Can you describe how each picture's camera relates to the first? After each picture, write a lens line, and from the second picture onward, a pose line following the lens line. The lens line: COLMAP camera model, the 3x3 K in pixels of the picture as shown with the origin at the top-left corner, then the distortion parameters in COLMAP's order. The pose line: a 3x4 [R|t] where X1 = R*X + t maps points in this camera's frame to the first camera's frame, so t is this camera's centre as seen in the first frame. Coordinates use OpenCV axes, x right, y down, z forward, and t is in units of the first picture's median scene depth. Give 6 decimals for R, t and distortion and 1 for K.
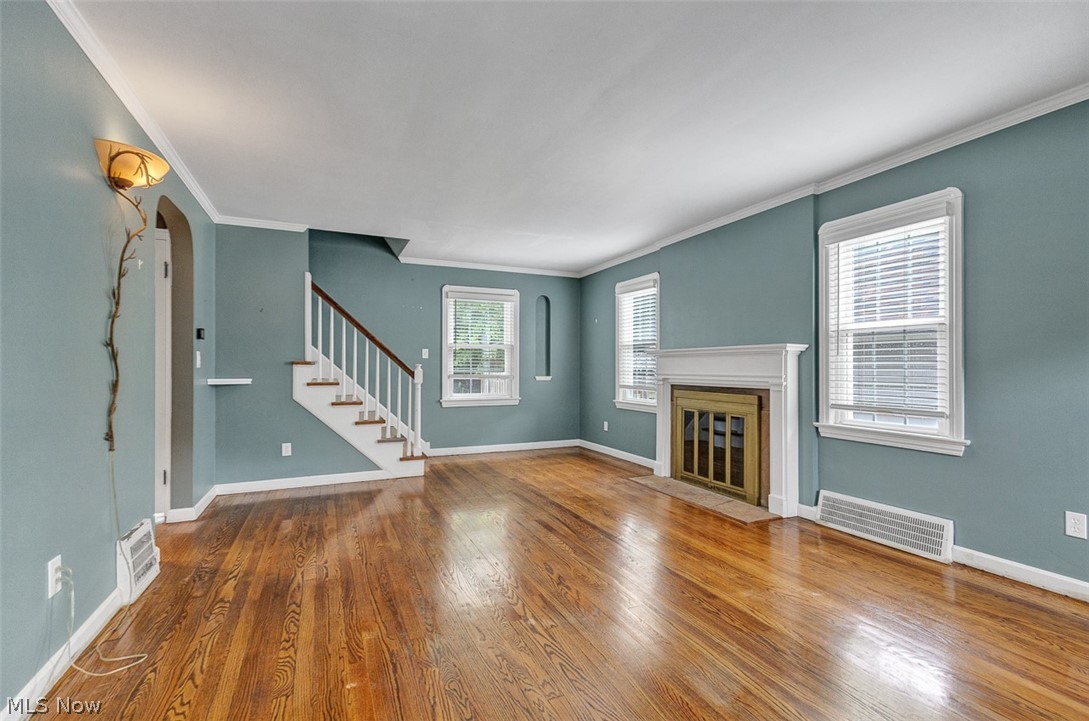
lens RADIAL K [[498.7, 0, 543.5], [0, 498.7, 359.4], [0, 0, 1]] dist [0.016414, 0.000246]
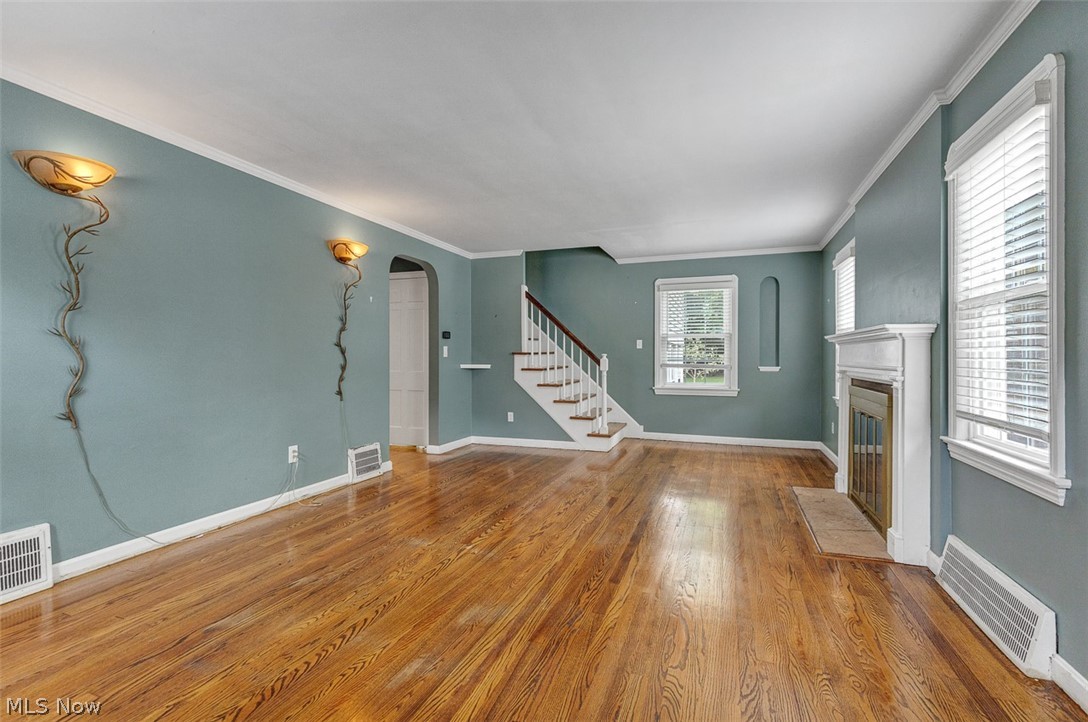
lens RADIAL K [[498.2, 0, 536.5], [0, 498.2, 353.8], [0, 0, 1]] dist [0.016414, 0.000246]
pose [[0.708690, -0.005615, -0.705498, 0.595853], [0.012464, 0.999912, 0.004562, 0.002407], [0.705410, -0.012027, 0.708697, 0.108057]]
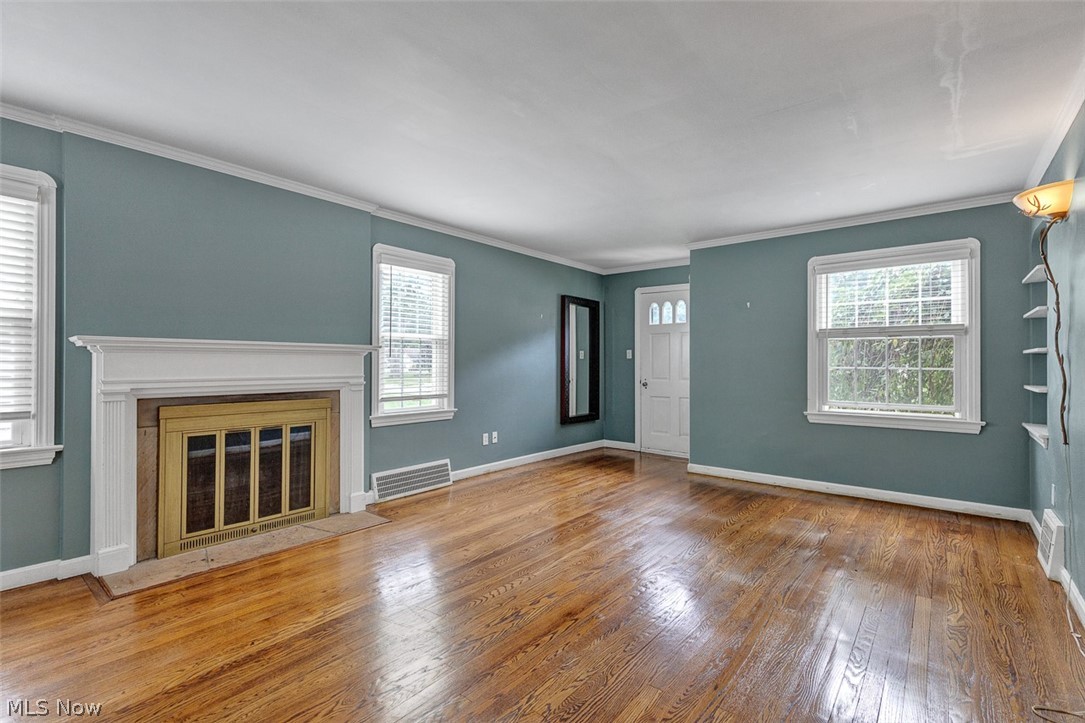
lens RADIAL K [[496.9, 0, 541.8], [0, 496.9, 360.6], [0, 0, 1]] dist [0.016414, 0.000246]
pose [[-0.451391, -0.001109, 0.892325, -0.594745], [-0.019258, 0.999778, -0.008500, 0.002064], [-0.892118, -0.021021, -0.451313, 1.093273]]
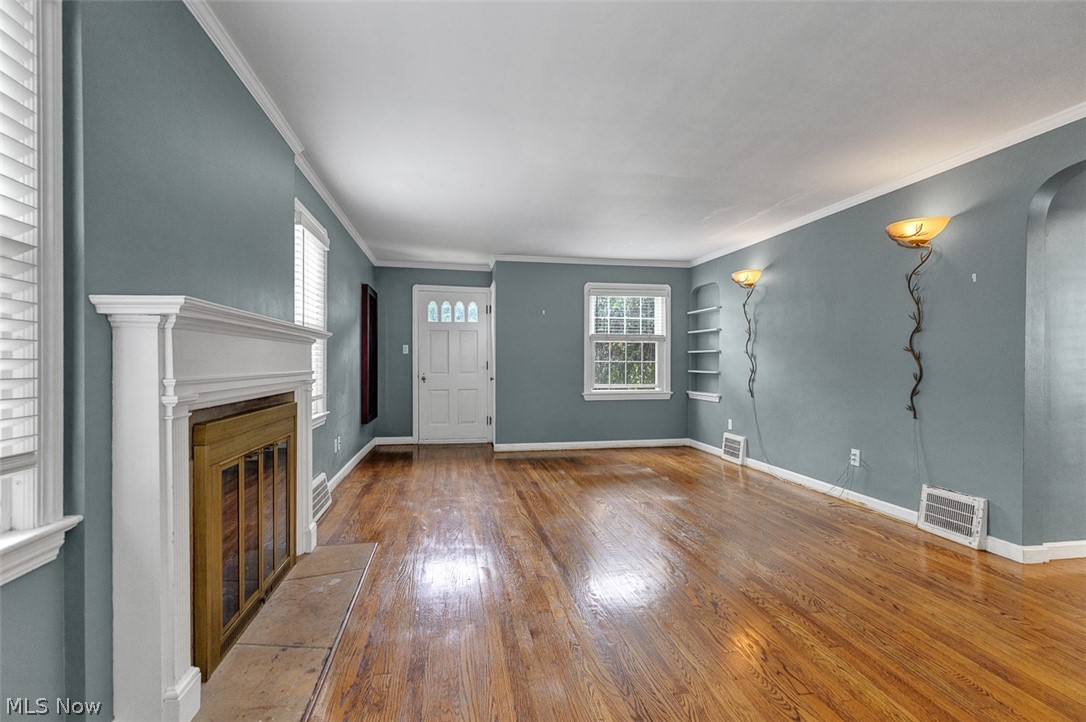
lens RADIAL K [[497.3, 0, 545.3], [0, 497.3, 366.2], [0, 0, 1]] dist [0.016414, 0.000246]
pose [[-0.975008, -0.007695, 0.222034, -0.056594], [-0.009382, 0.999935, -0.006542, 0.024731], [-0.221969, -0.008462, -0.975017, 1.628223]]
